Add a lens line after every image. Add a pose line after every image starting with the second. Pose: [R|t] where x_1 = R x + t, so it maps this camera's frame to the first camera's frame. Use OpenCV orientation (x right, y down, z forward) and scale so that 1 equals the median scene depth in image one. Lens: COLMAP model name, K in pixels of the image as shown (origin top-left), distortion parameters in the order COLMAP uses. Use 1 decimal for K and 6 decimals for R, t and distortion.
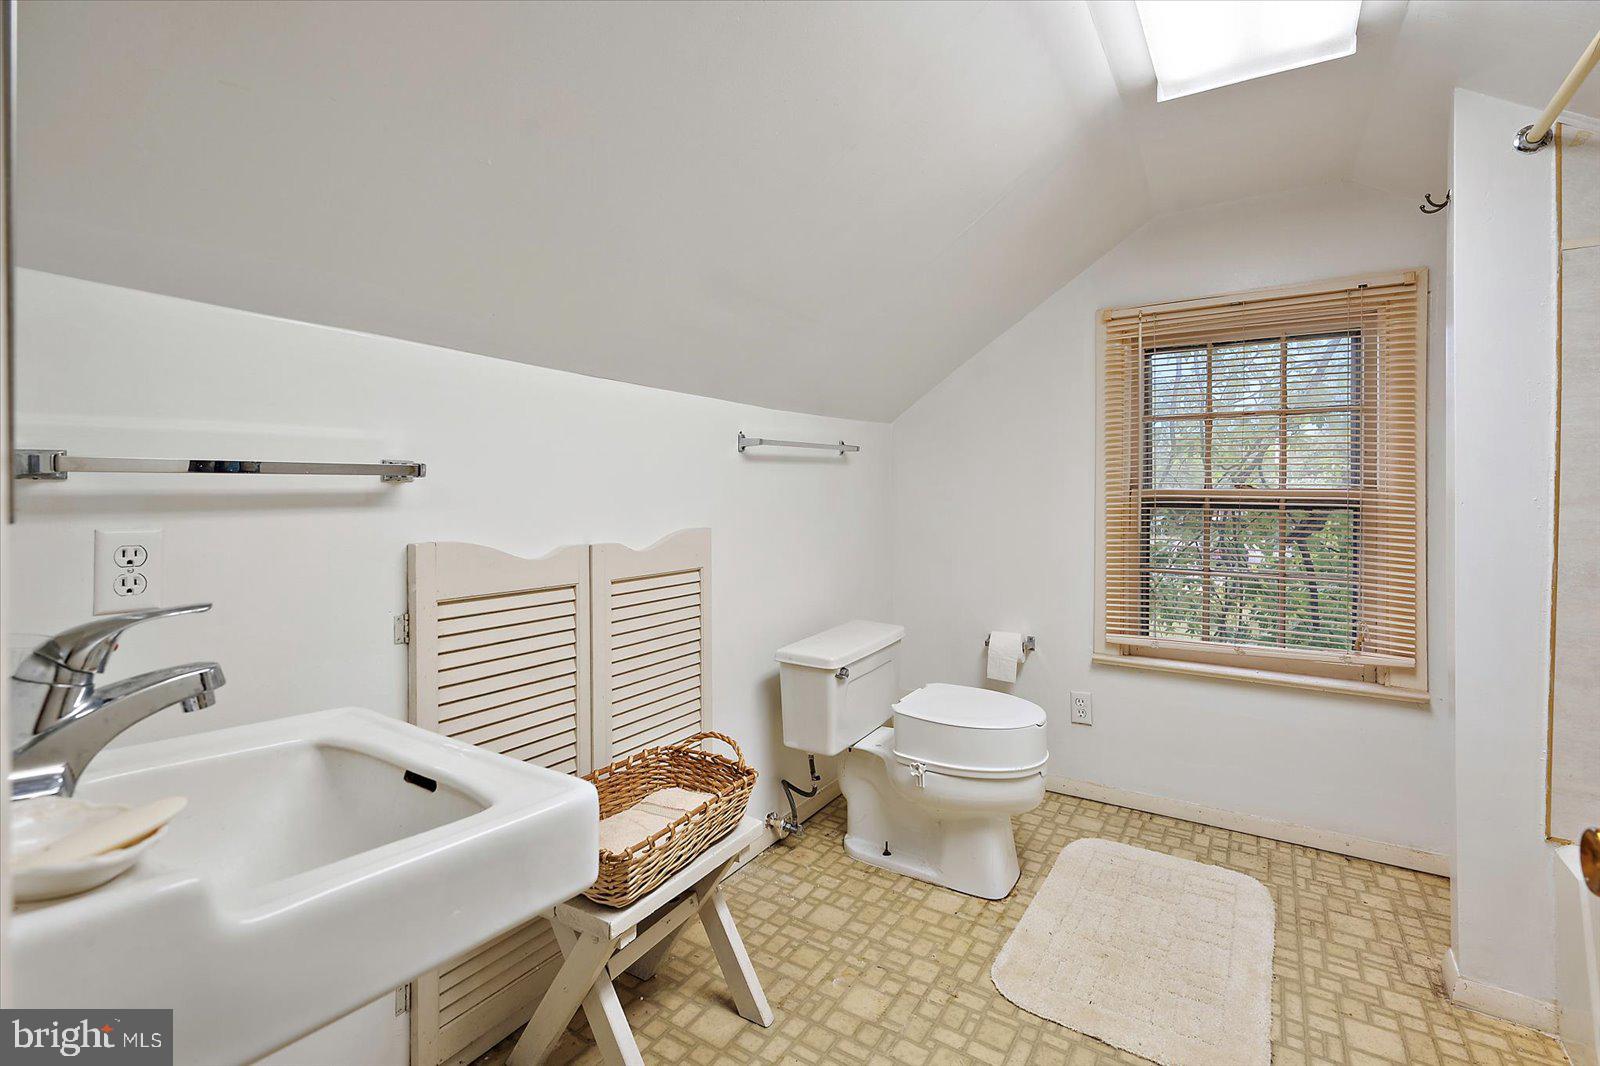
lens RADIAL K [[716.6, 0, 803.6], [0, 716.6, 518.3], [0, 0, 1]] dist [-0.010210, -0.000659]
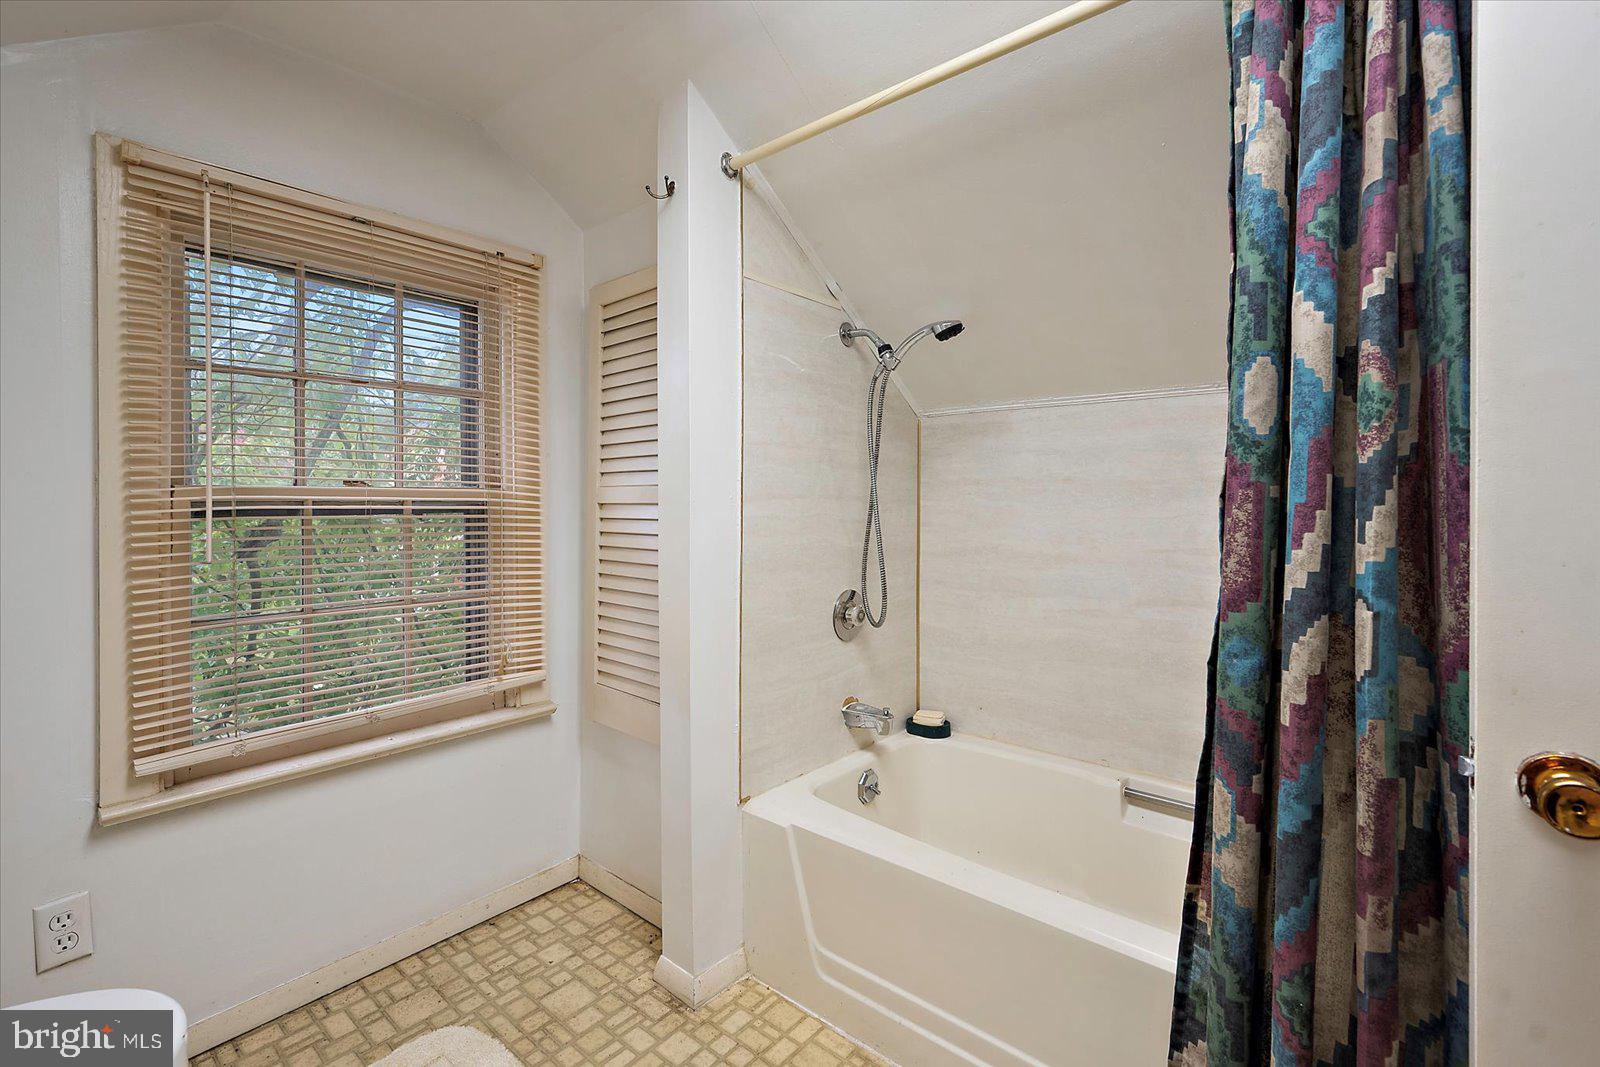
lens RADIAL K [[716.6, 0, 819.0], [0, 716.6, 501.7], [0, 0, 1]] dist [-0.010210, -0.000659]
pose [[0.116166, -0.004185, 0.993221, -0.033094], [0.037030, 0.999314, -0.000120, -0.010390], [-0.992539, 0.036793, 0.116241, 0.491622]]
